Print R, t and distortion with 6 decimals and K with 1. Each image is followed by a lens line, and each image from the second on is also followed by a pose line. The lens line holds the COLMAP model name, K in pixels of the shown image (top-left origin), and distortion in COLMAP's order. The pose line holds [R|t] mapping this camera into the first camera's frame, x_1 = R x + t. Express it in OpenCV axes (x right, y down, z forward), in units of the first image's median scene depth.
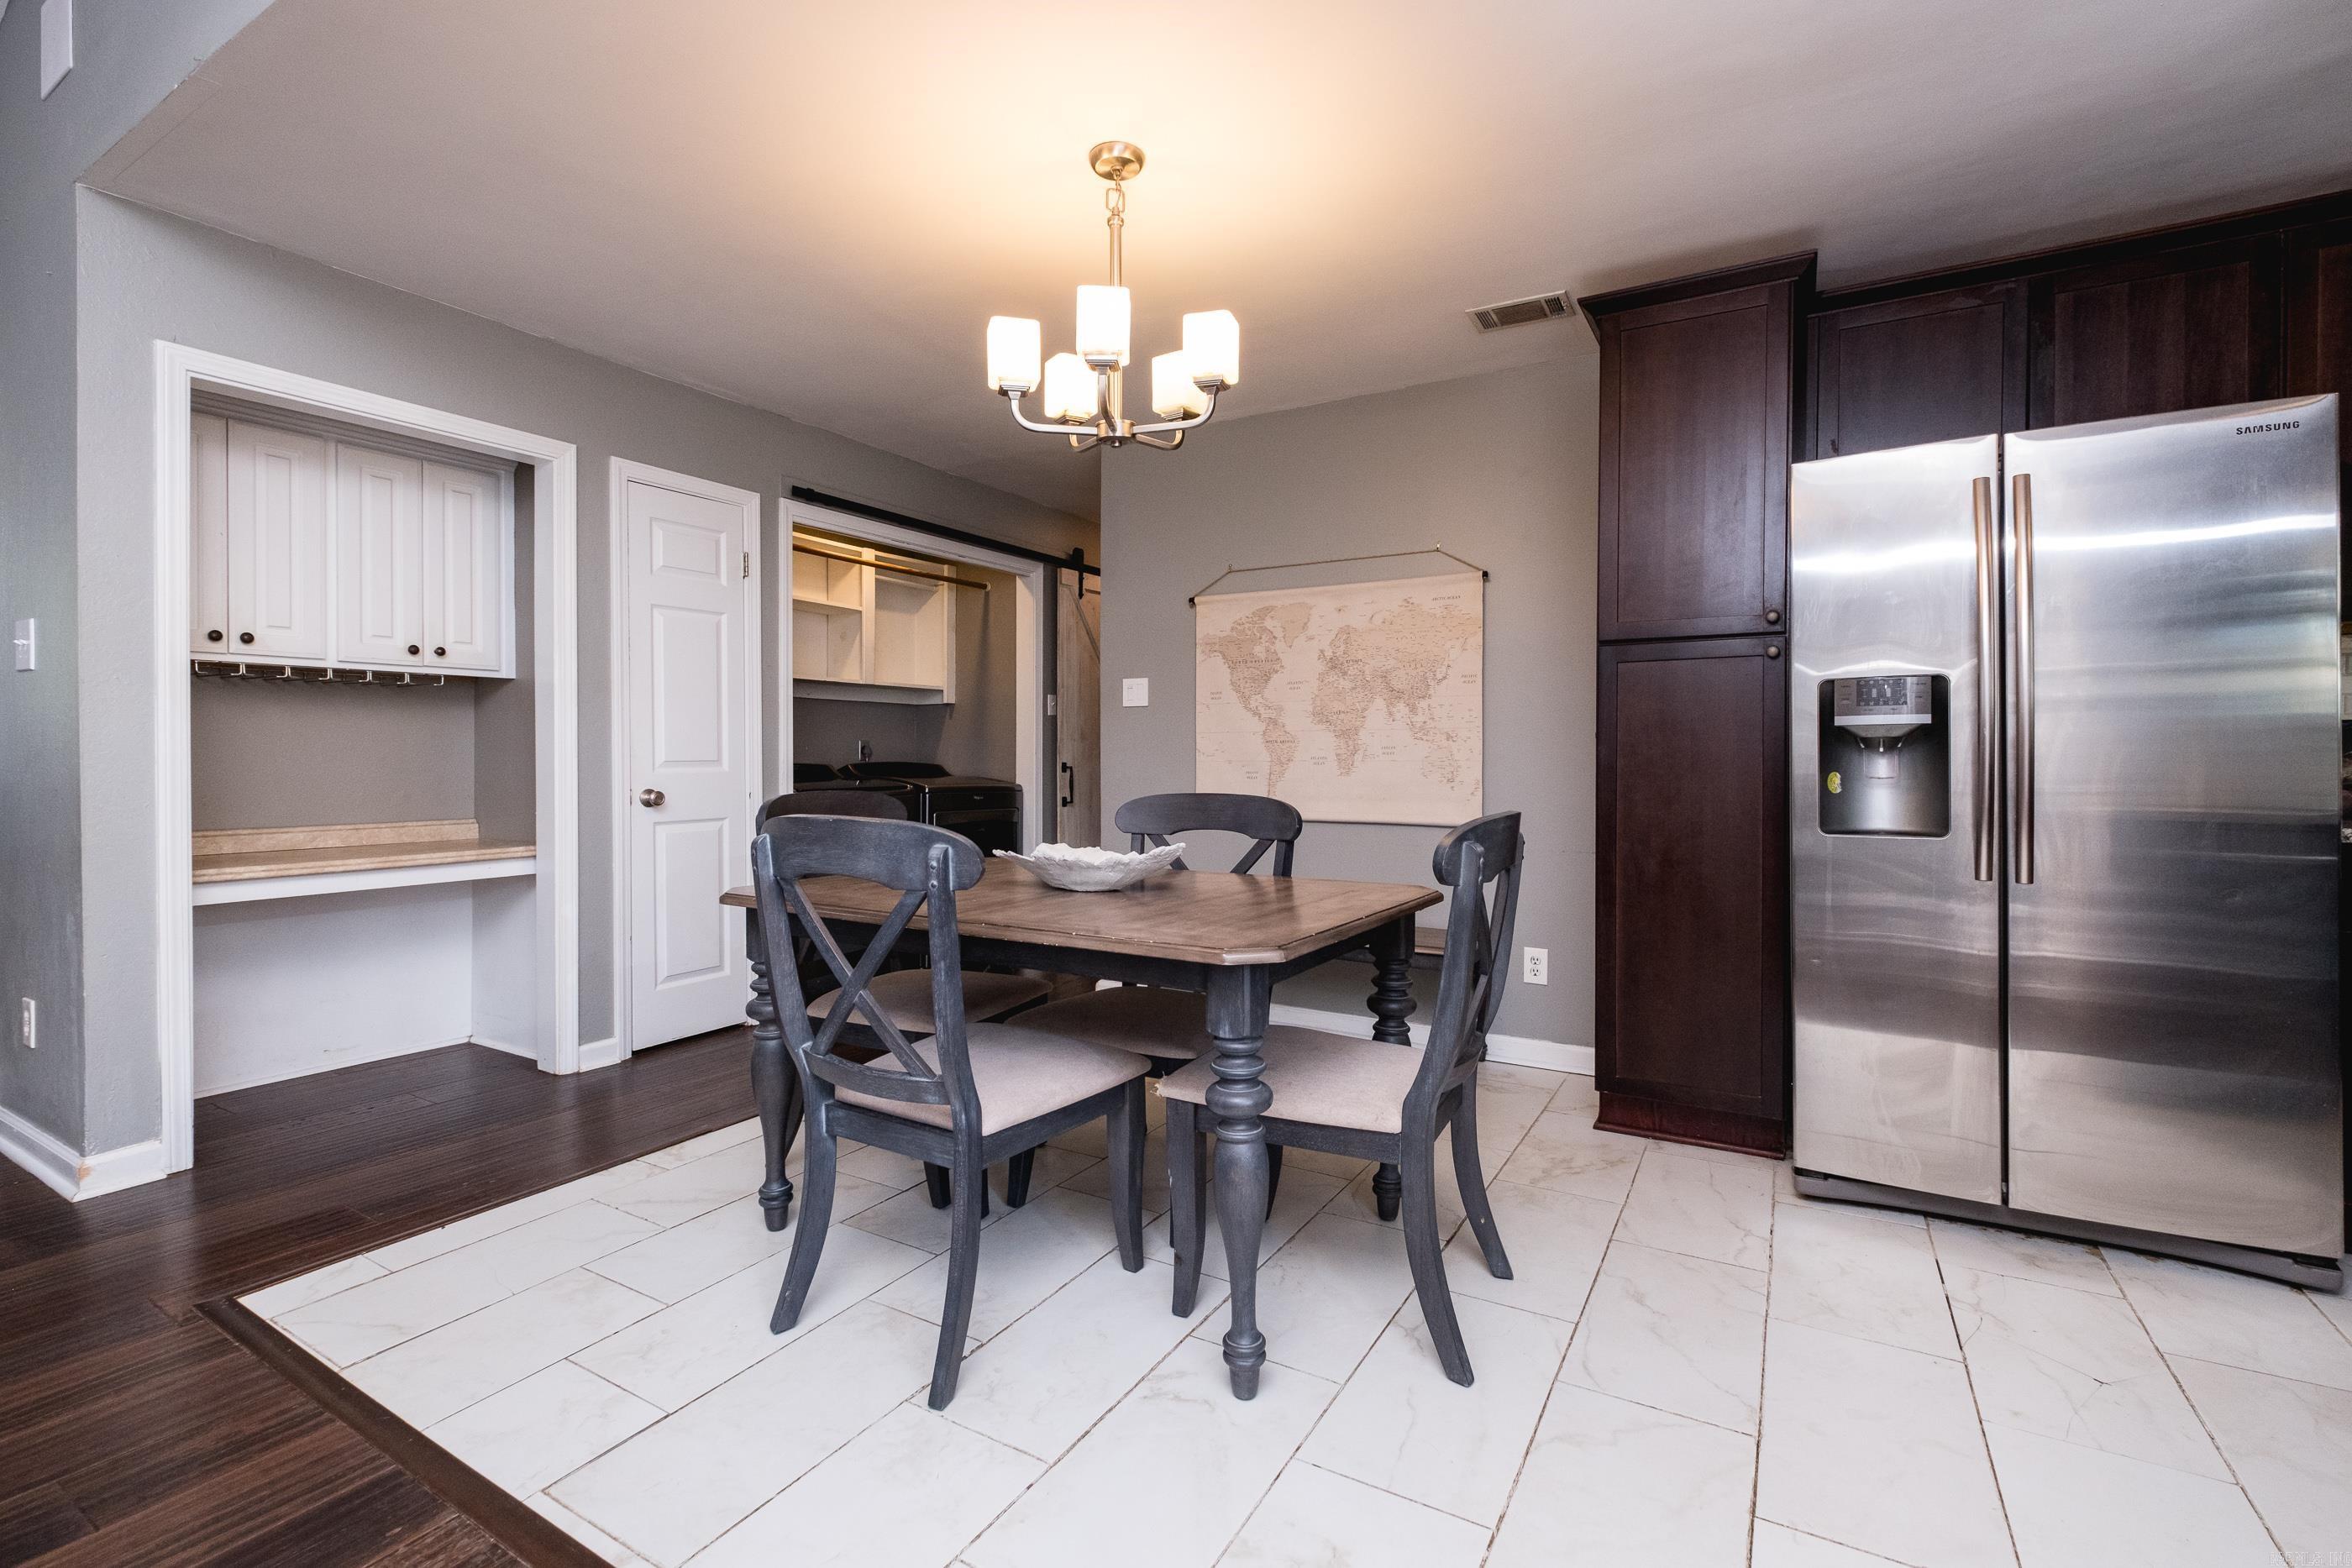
lens RADIAL K [[1026.4, 0, 1170.1], [0, 1026.4, 771.6], [0, 0, 1]] dist [-0.000230, -0.000210]
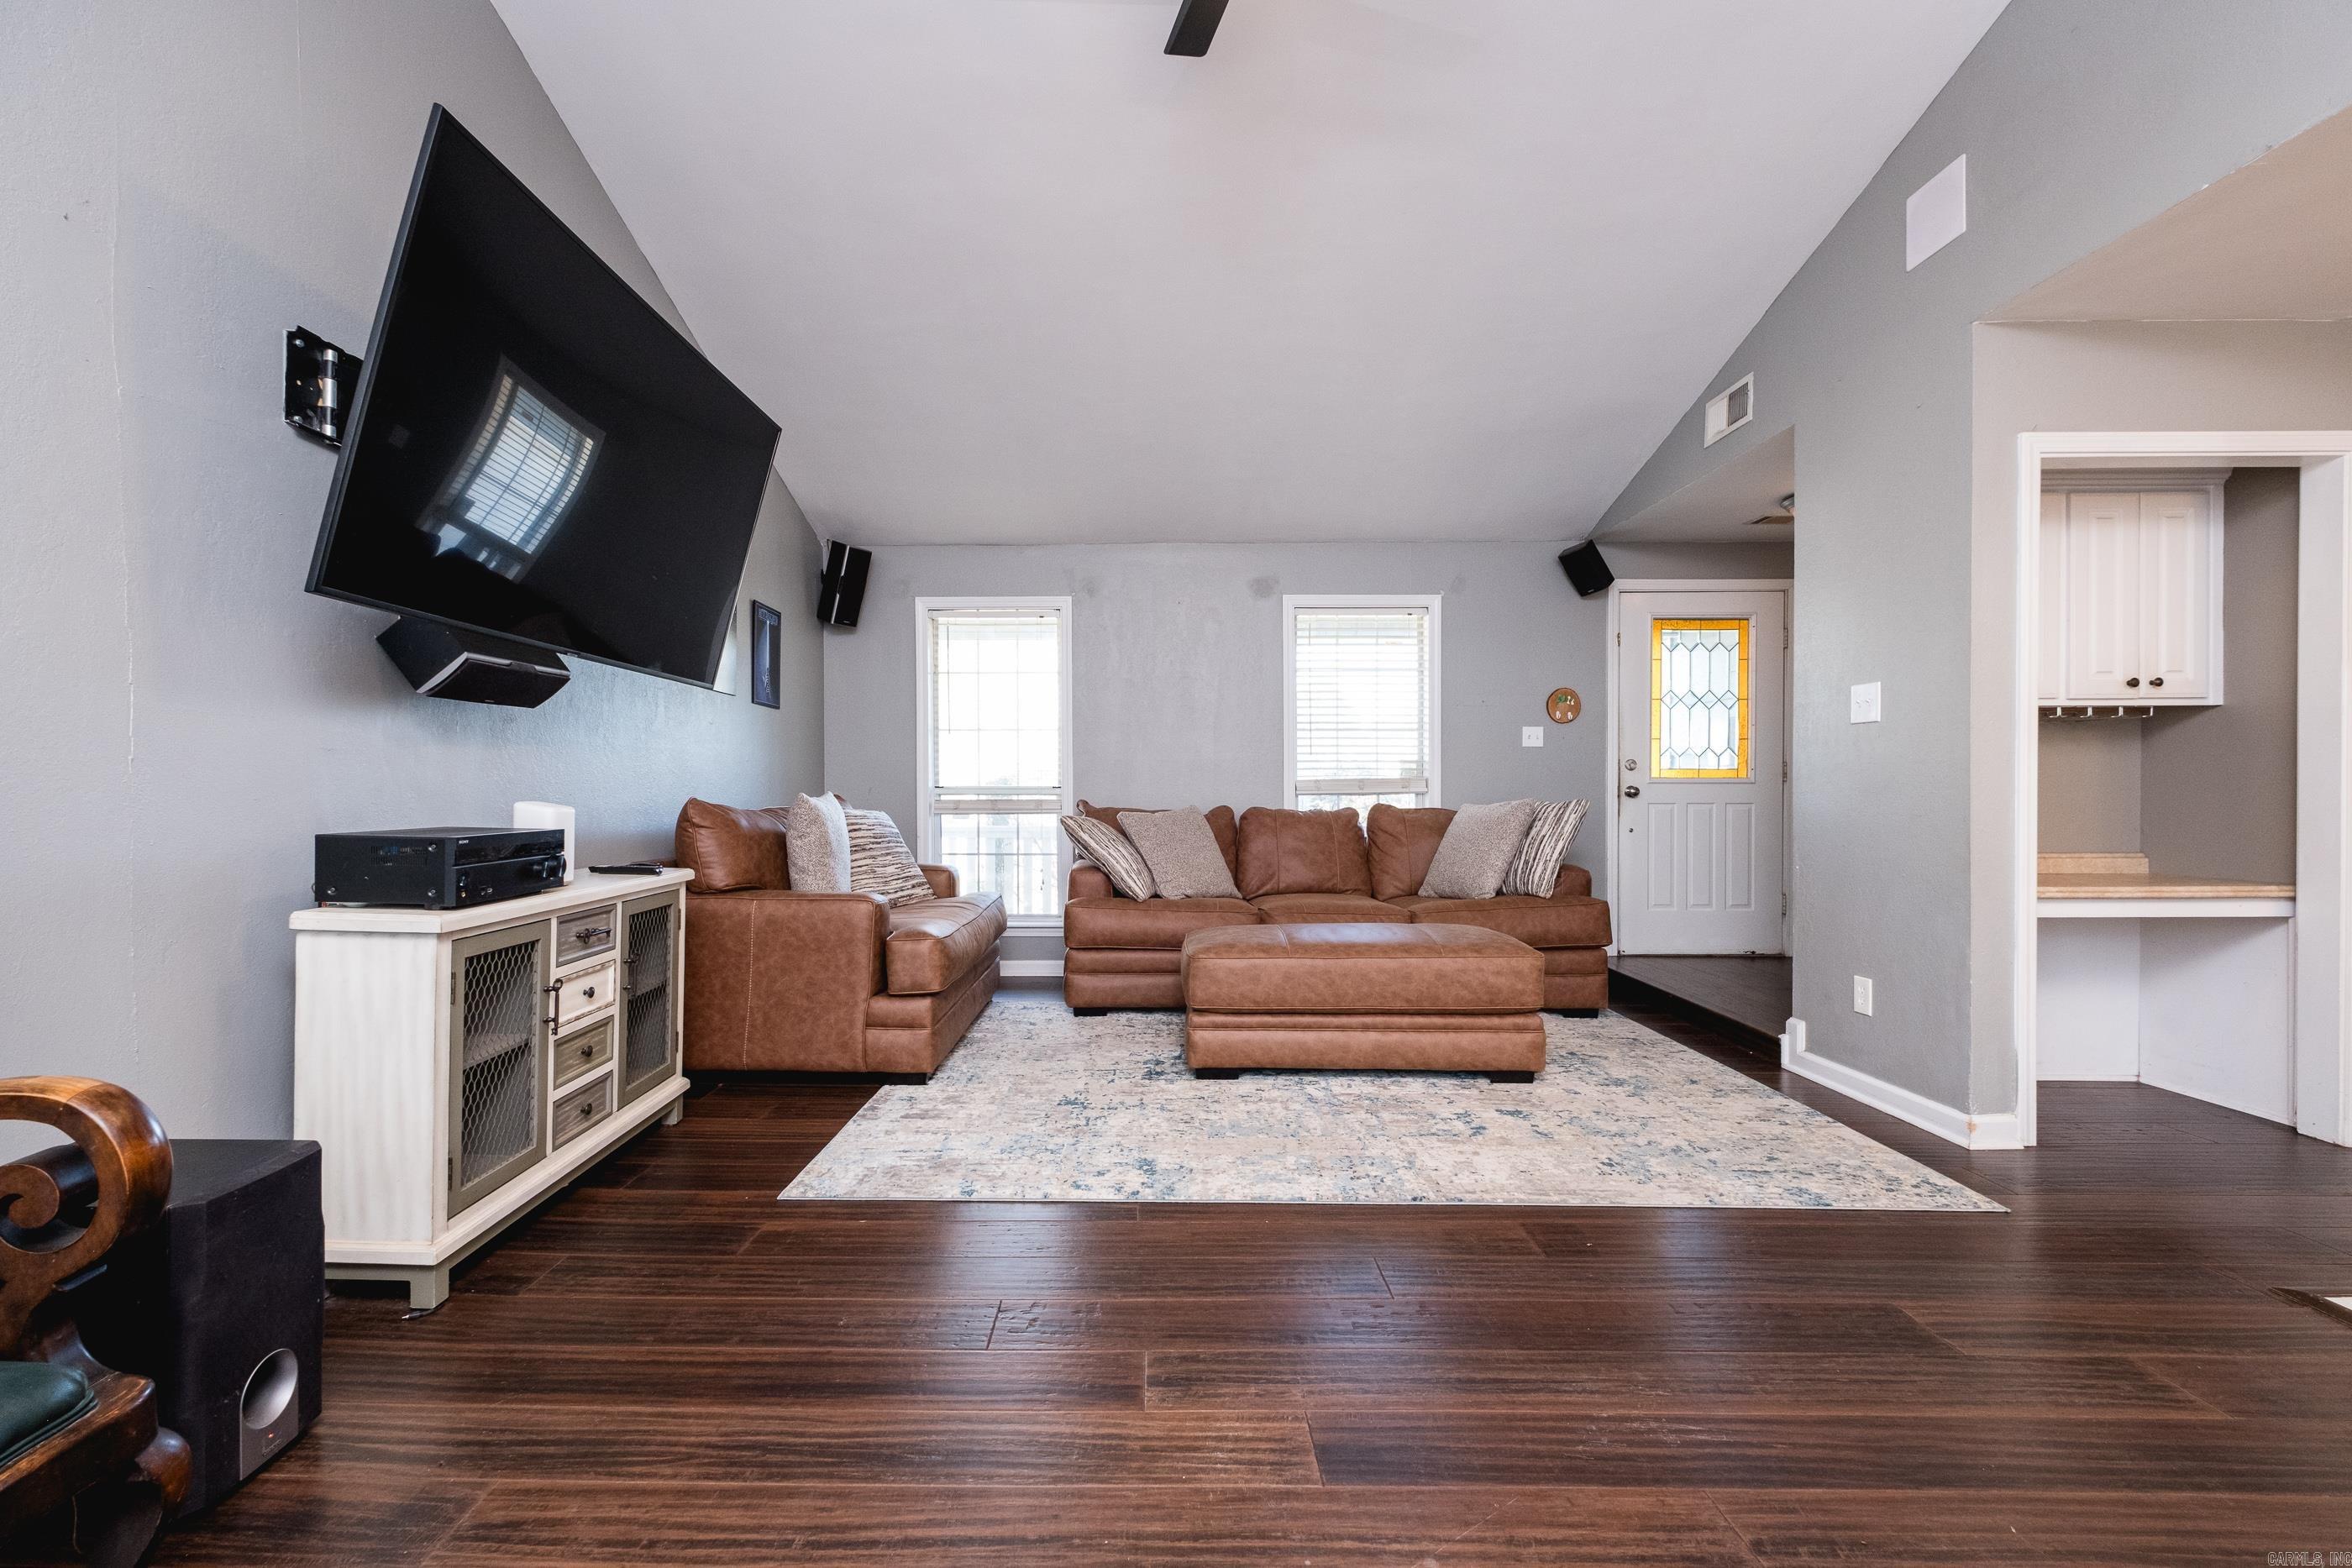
lens RADIAL K [[1013.9, 0, 1125.0], [0, 1013.9, 816.0], [0, 0, 1]] dist [0.002327, 0.000043]
pose [[0.494978, 0.016416, -0.868751, -0.316147], [-0.010339, 0.999862, 0.013003, 0.008310], [0.868844, 0.002546, 0.495079, -0.313224]]
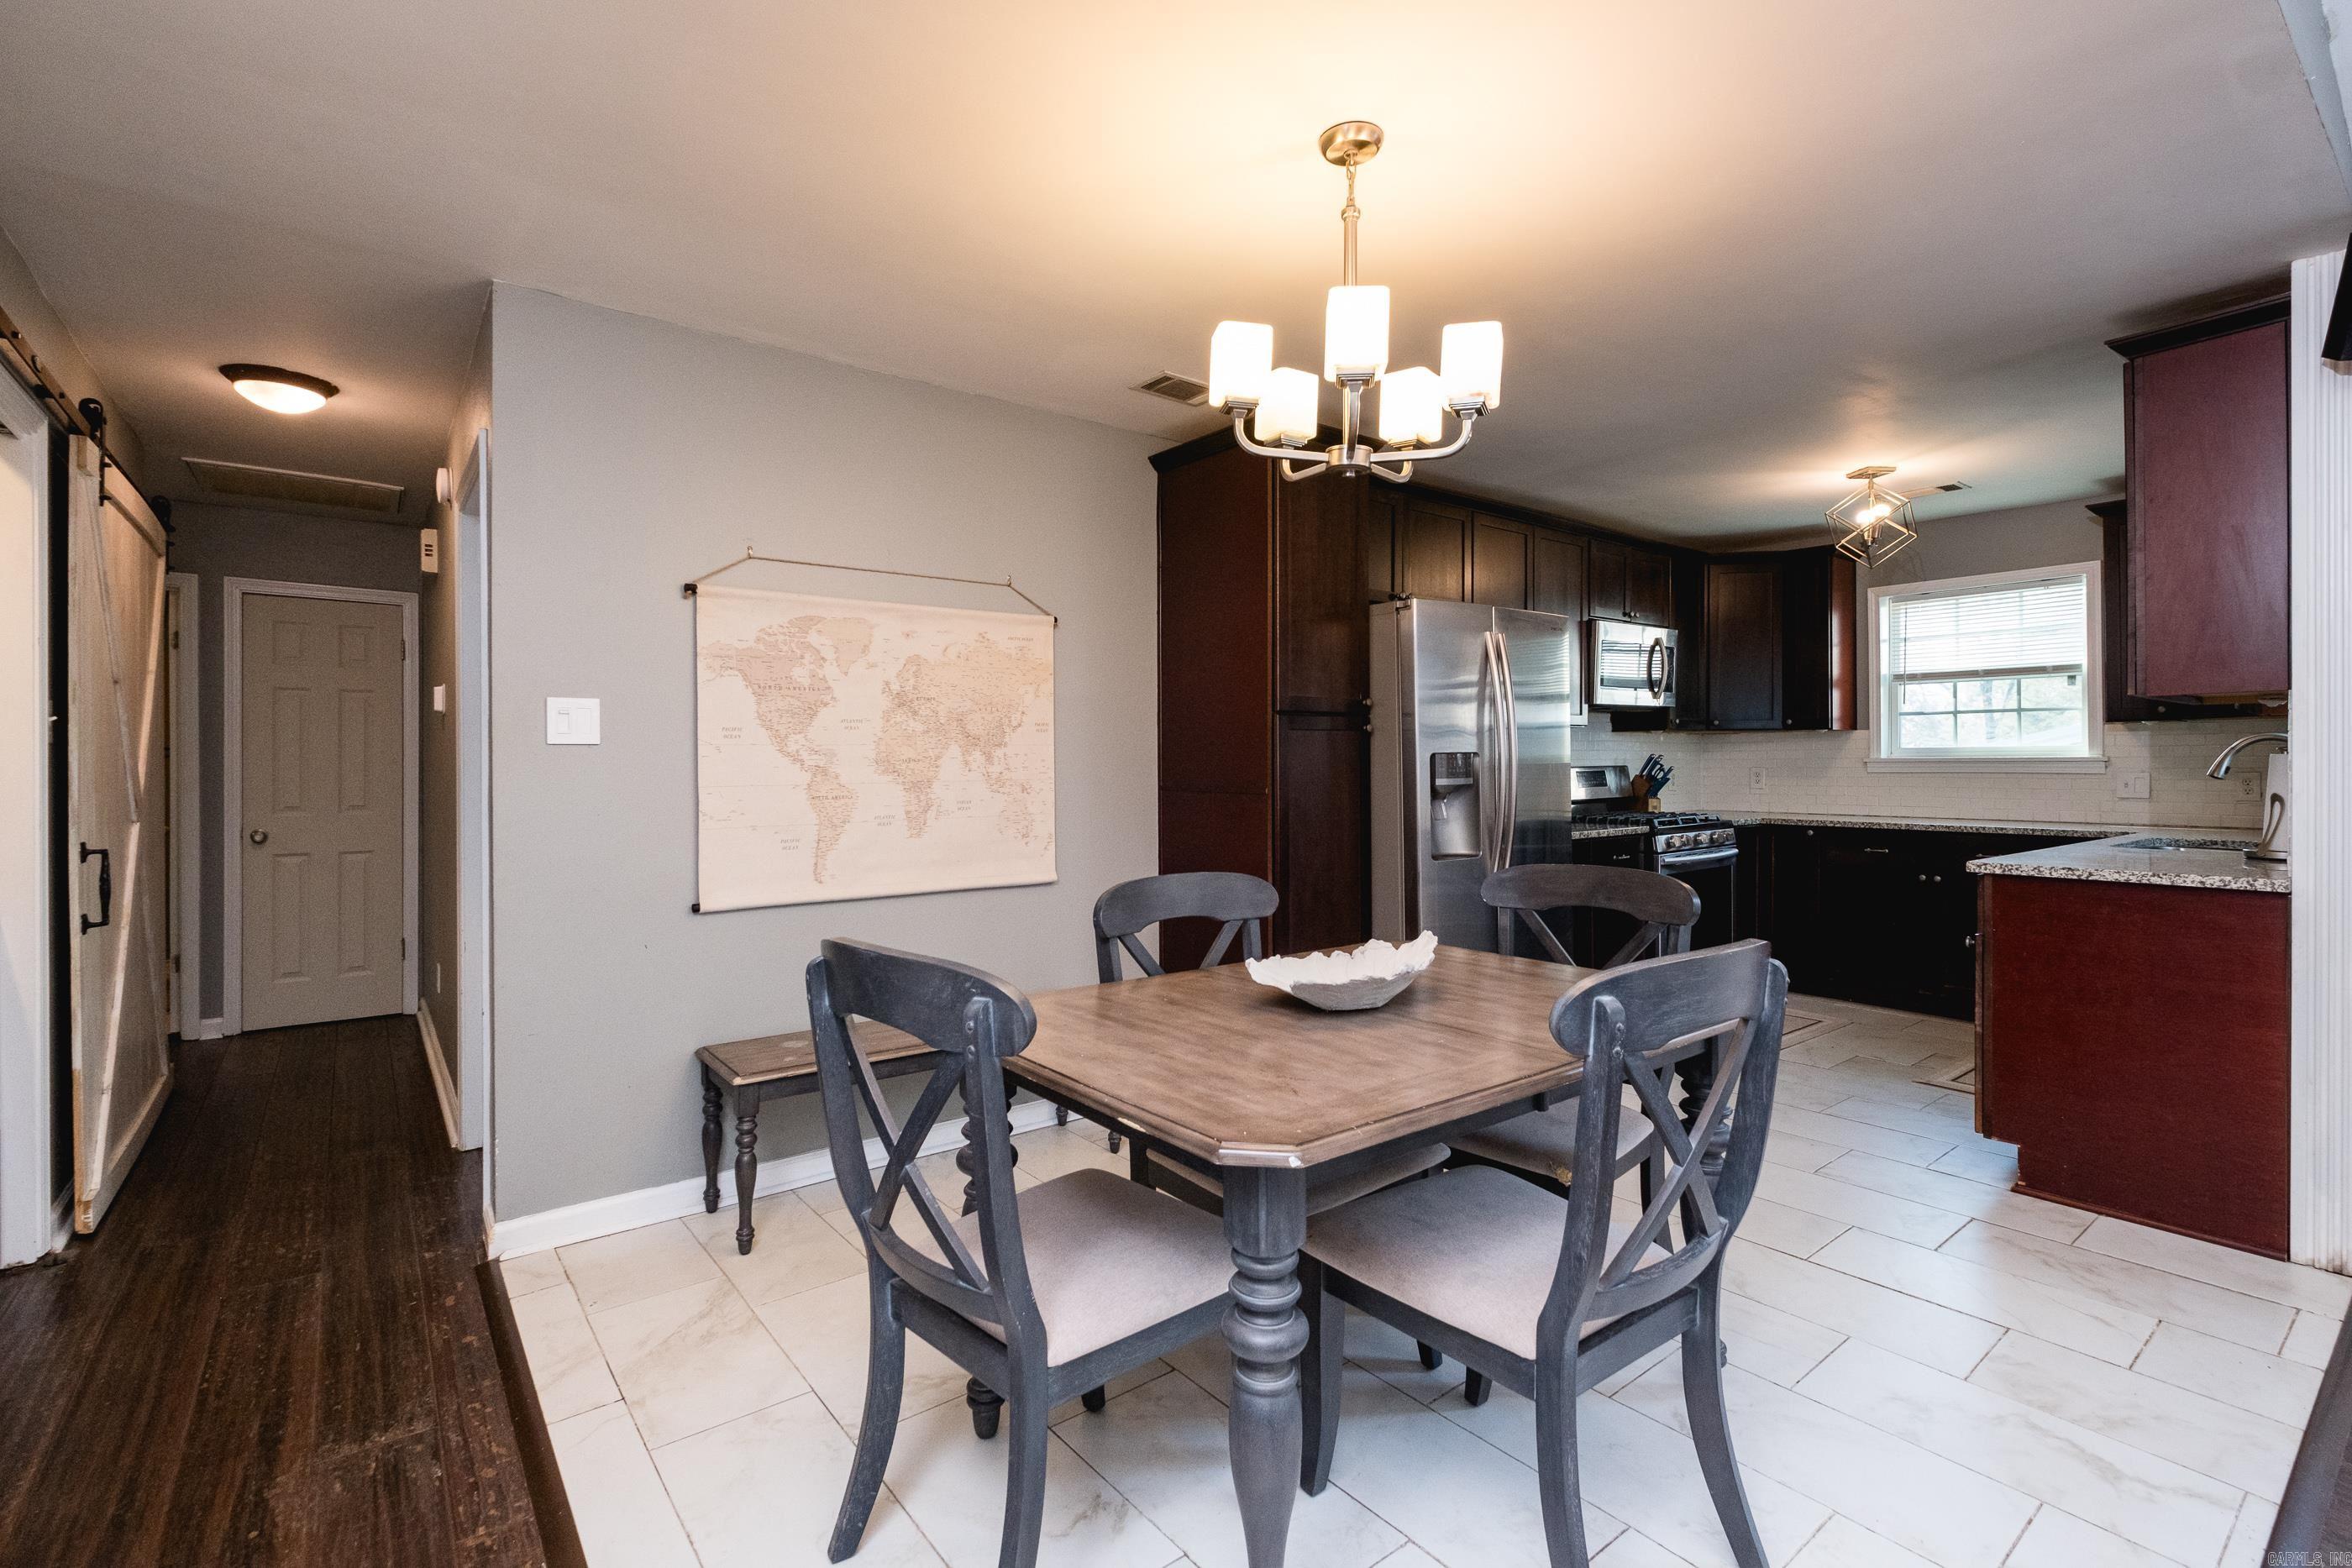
lens RADIAL K [[1070.4, 0, 1178.9], [0, 1070.4, 765.9], [0, 0, 1]] dist [0.000968, -0.000785]
pose [[0.362444, -0.004809, 0.931993, -0.568875], [0.021342, 0.999767, -0.003141, -0.047458], [-0.931761, 0.021029, 0.362462, 0.507857]]
